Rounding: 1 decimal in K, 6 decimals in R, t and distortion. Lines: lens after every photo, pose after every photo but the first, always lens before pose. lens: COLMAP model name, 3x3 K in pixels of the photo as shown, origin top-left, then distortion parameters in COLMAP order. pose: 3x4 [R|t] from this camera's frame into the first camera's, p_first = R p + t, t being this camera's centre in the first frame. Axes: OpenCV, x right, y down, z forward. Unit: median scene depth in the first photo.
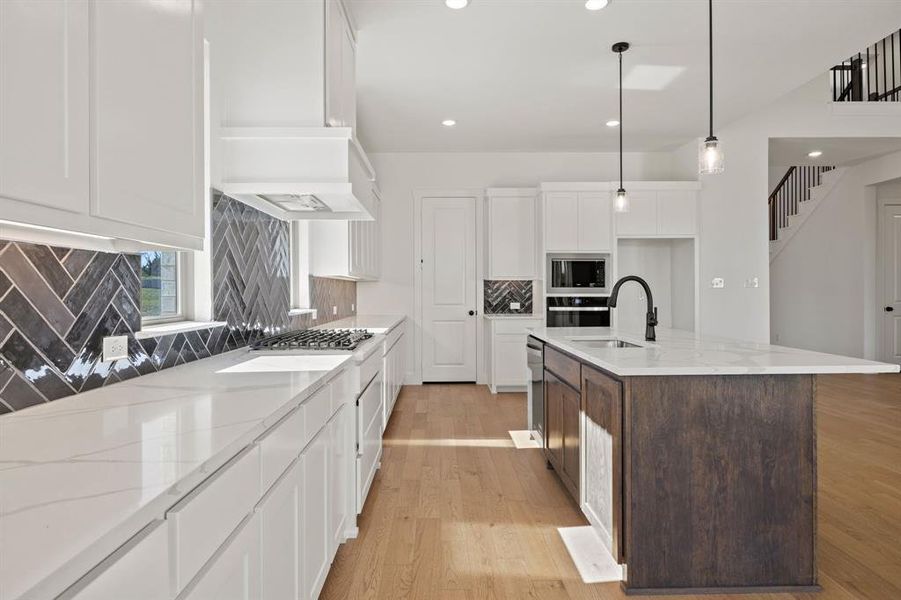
lens RADIAL K [[496.8, 0, 447.2], [0, 496.8, 290.4], [0, 0, 1]] dist [-0.005905, 0.002422]
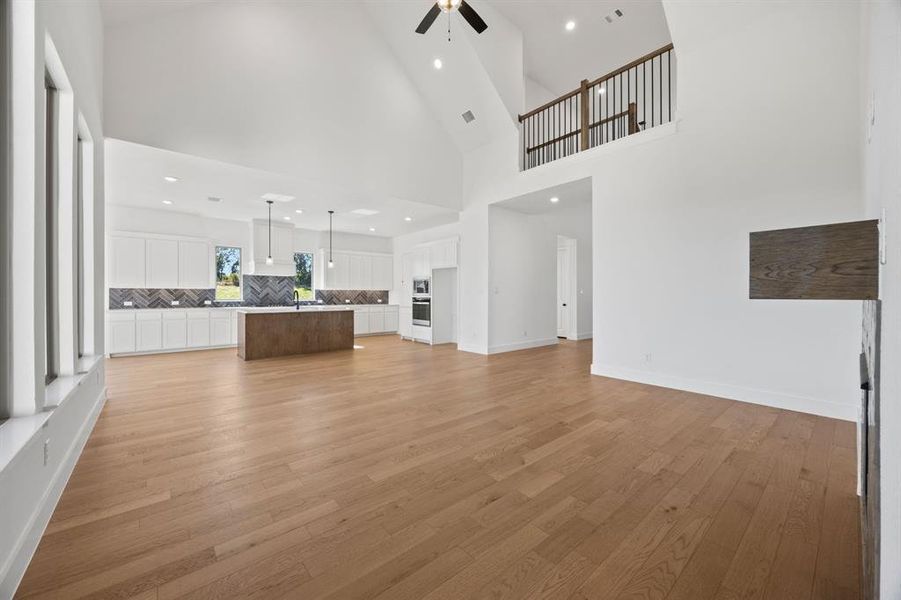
lens RADIAL K [[347.4, 0, 447.7], [0, 347.4, 293.9], [0, 0, 1]] dist [0.008076, 0.000262]
pose [[0.631320, 0.003133, -0.775516, 2.413508], [-0.001110, 0.999994, 0.003136, -0.011584], [0.775522, -0.001119, 0.631320, 0.228532]]
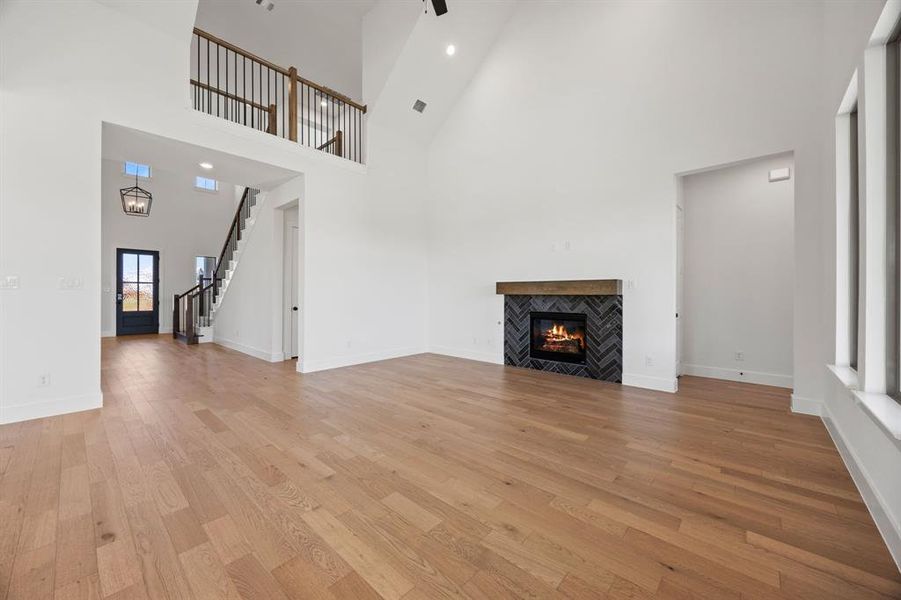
lens RADIAL K [[342.5, 0, 445.0], [0, 342.5, 294.4], [0, 0, 1]] dist [-0.000556, 0.000279]
pose [[0.689673, 0.006944, 0.724088, 1.014410], [-0.006473, 0.999973, -0.003425, 0.000798], [-0.724092, -0.002325, 0.689699, 0.213711]]
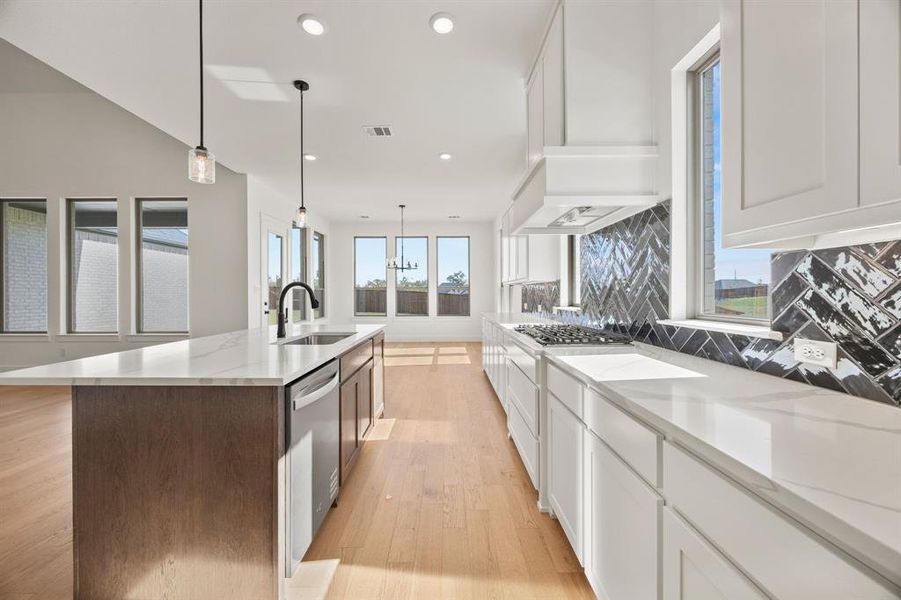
lens RADIAL K [[342.5, 0, 444.3], [0, 342.5, 295.3], [0, 0, 1]] dist [-0.000556, 0.000279]
pose [[-0.999696, 0.007592, 0.023462, 0.004640], [0.007719, 0.999956, 0.005294, 0.002461], [-0.023420, 0.005474, -0.999711, 1.464176]]
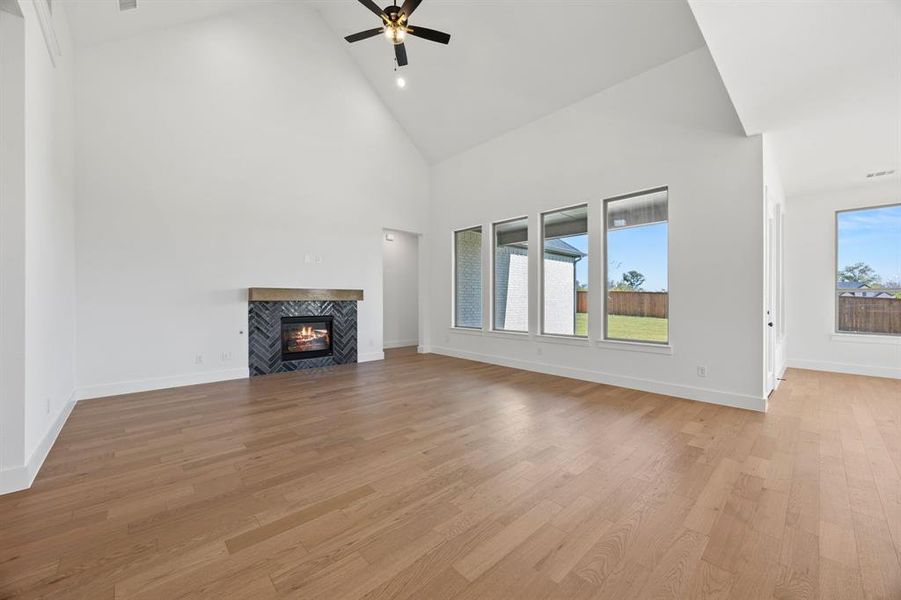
lens RADIAL K [[347.4, 0, 443.3], [0, 347.4, 302.1], [0, 0, 1]] dist [0.008076, 0.000262]
pose [[-0.659801, 0.000481, 0.751440, 0.695645], [0.004567, 0.999984, 0.003370, -0.000809], [-0.751427, 0.005656, -0.659792, 1.479396]]
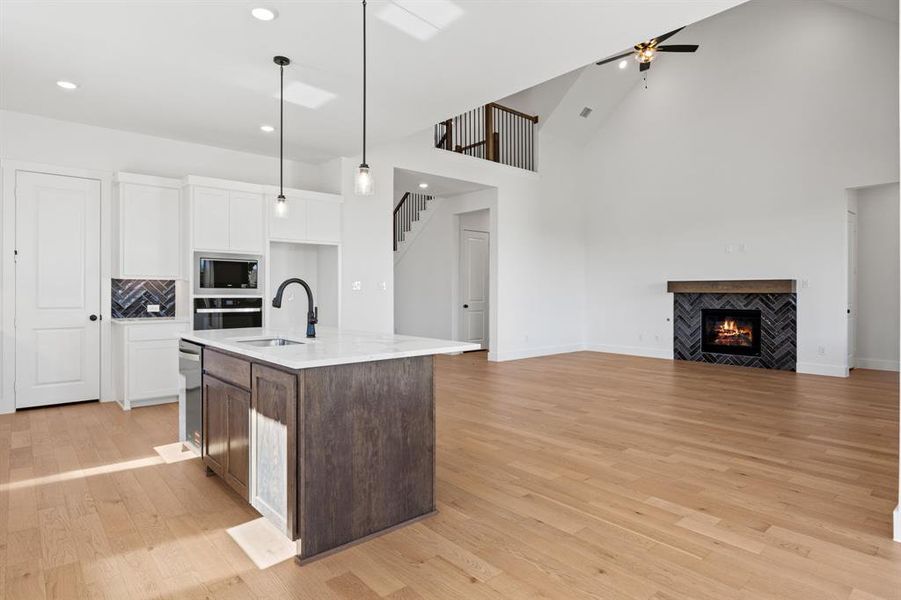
lens RADIAL K [[496.8, 0, 446.6], [0, 496.8, 291.6], [0, 0, 1]] dist [-0.005905, 0.002422]
pose [[0.766092, 0.005392, 0.642708, -0.056846], [-0.005270, 0.999984, -0.002109, -0.000062], [-0.642709, -0.001771, 0.766108, -0.032322]]
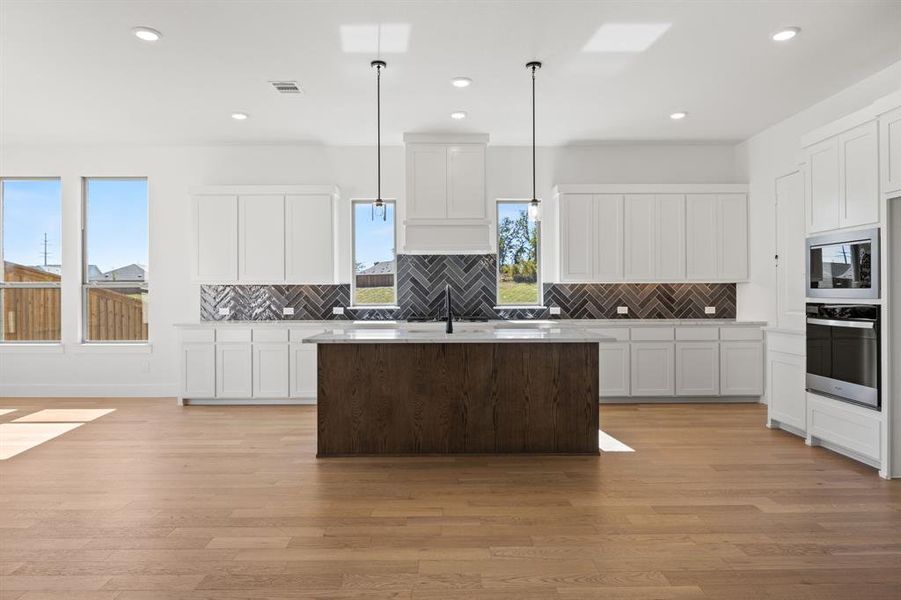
lens RADIAL K [[563.0, 0, 444.8], [0, 563.0, 294.9], [0, 0, 1]] dist [-0.003695, 0.000404]
pose [[-0.013022, 0.004802, -0.999904, 1.568853], [0.006139, 0.999970, 0.004723, -0.006461], [0.999896, -0.006077, -0.013051, 0.828089]]
